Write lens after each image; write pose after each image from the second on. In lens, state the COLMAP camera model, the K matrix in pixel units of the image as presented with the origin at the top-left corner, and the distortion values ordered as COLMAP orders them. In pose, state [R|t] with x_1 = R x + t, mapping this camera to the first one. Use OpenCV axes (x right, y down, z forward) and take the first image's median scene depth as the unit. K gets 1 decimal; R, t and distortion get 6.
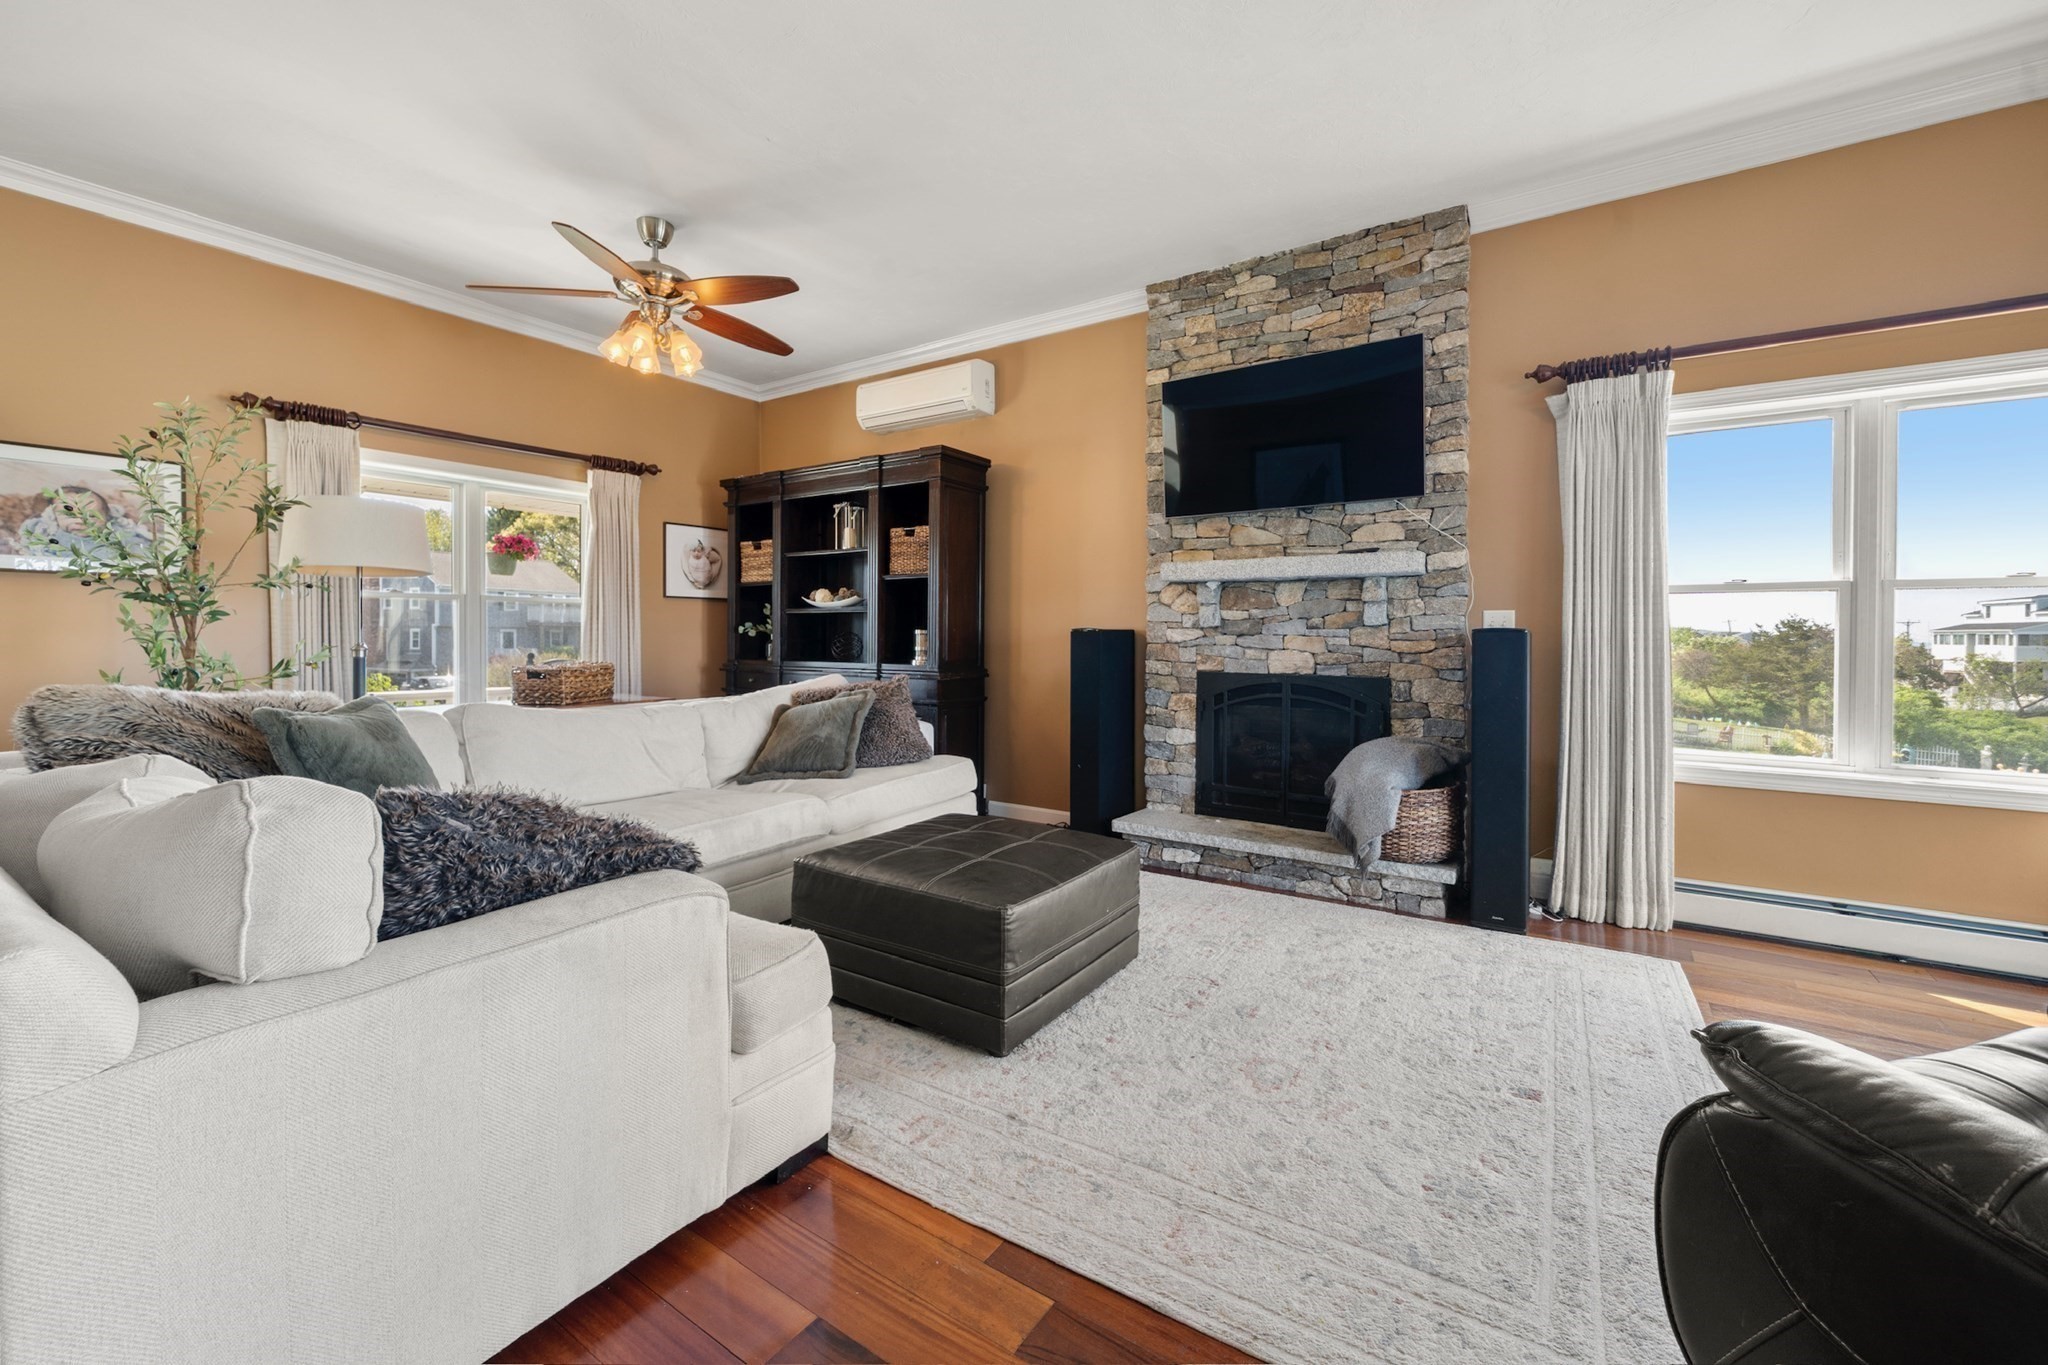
lens RADIAL K [[831.2, 0, 1018.3], [0, 831.2, 638.0], [0, 0, 1]] dist [0.000797, -0.000066]
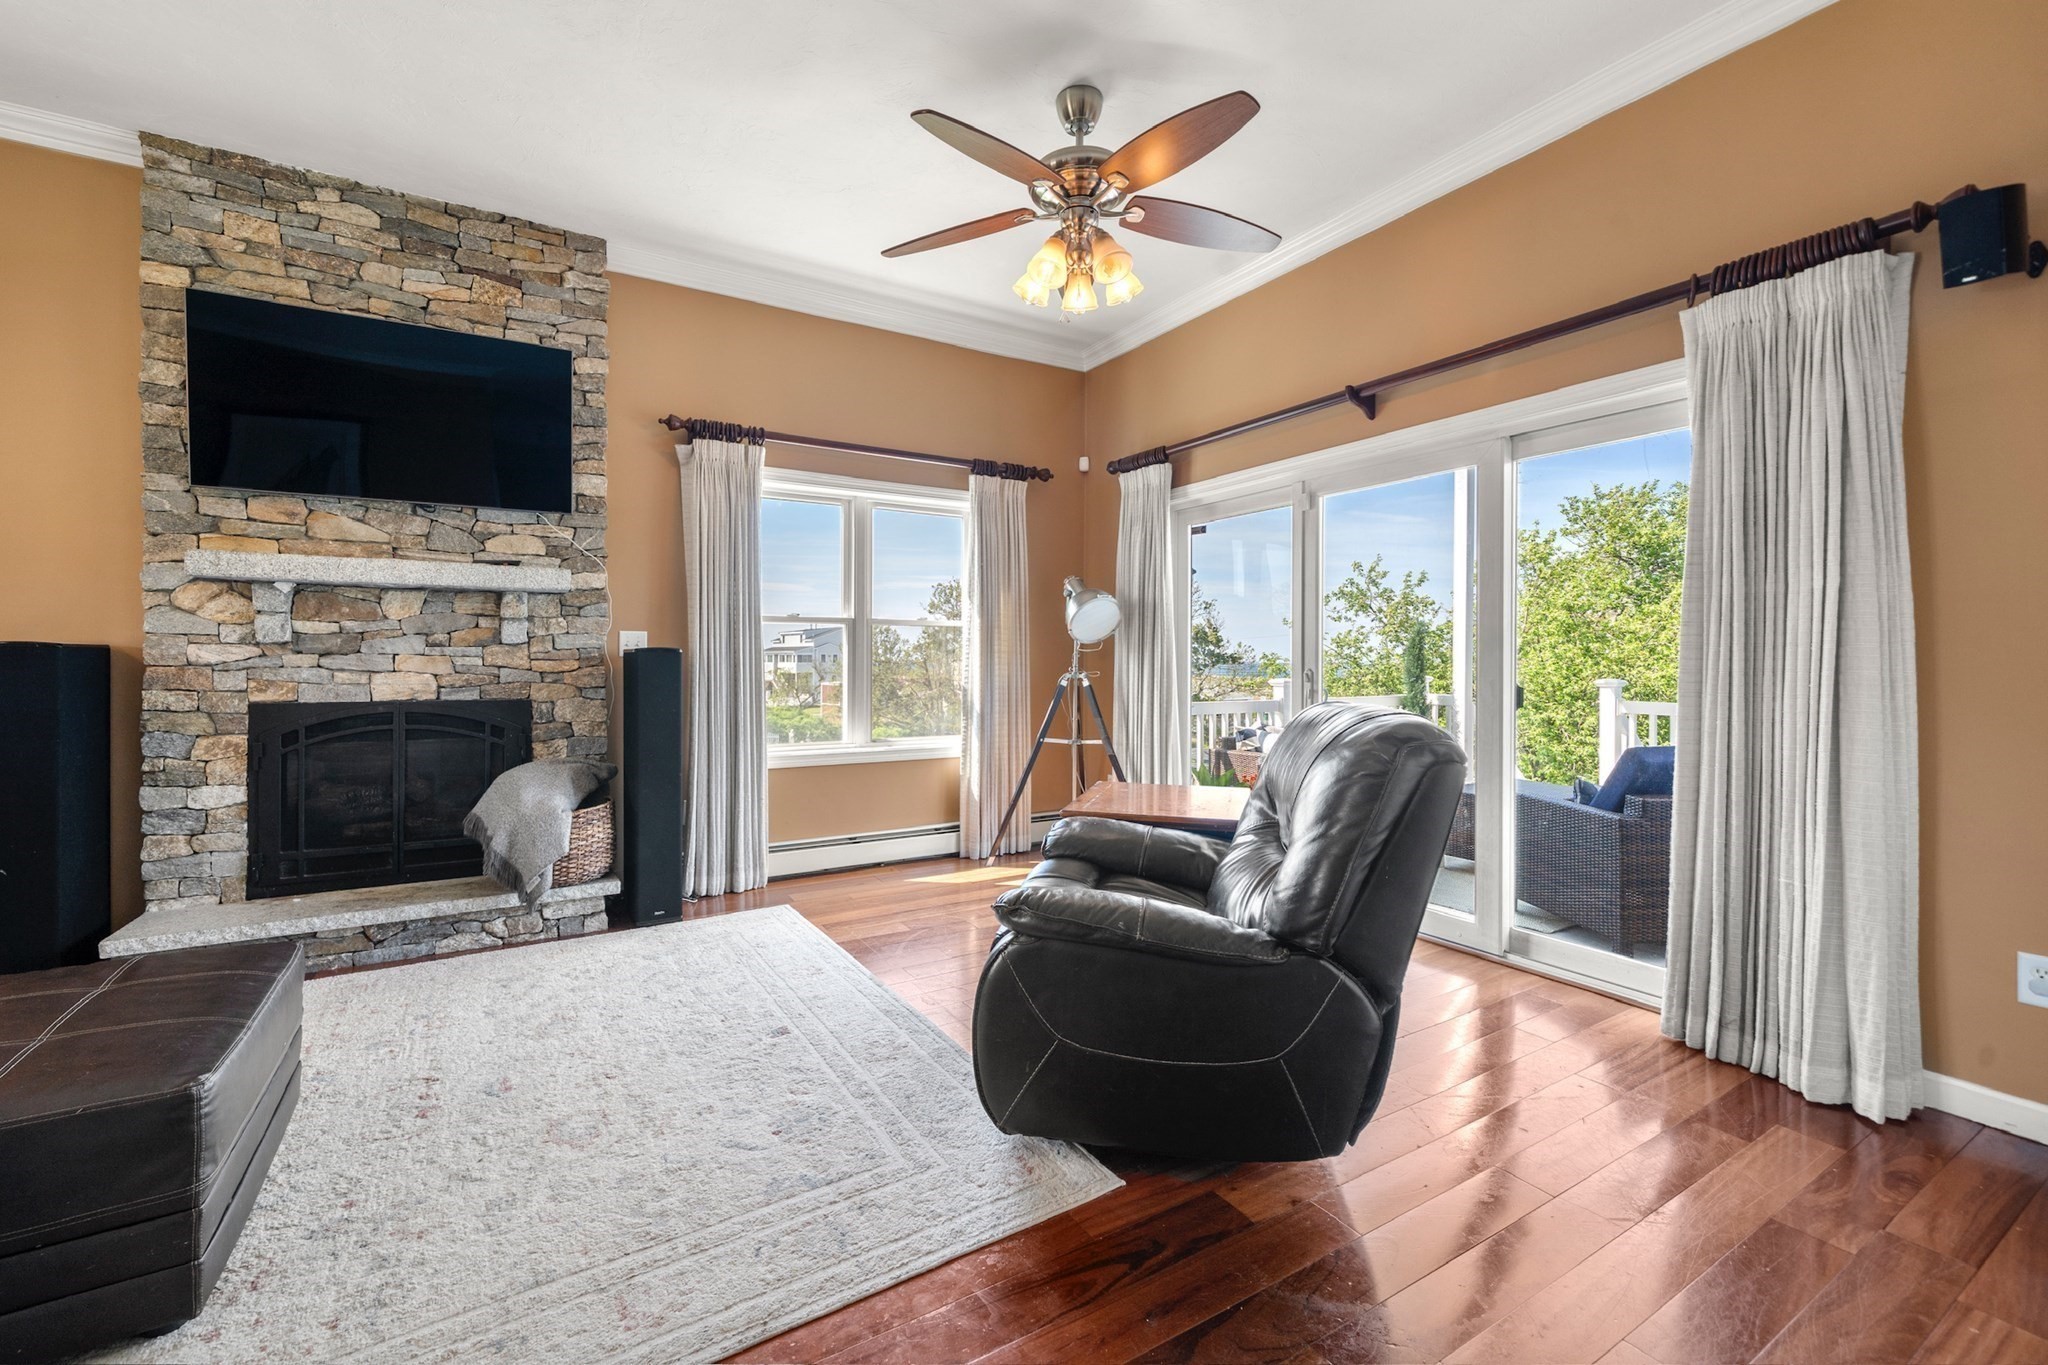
lens RADIAL K [[836.8, 0, 1015.5], [0, 836.8, 656.8], [0, 0, 1]] dist [-0.000717, -0.000004]
pose [[0.418959, -0.001055, 0.908005, -0.192586], [0.001993, 0.999998, 0.000242, 0.000525], [-0.908003, 0.001708, 0.418960, 0.096221]]
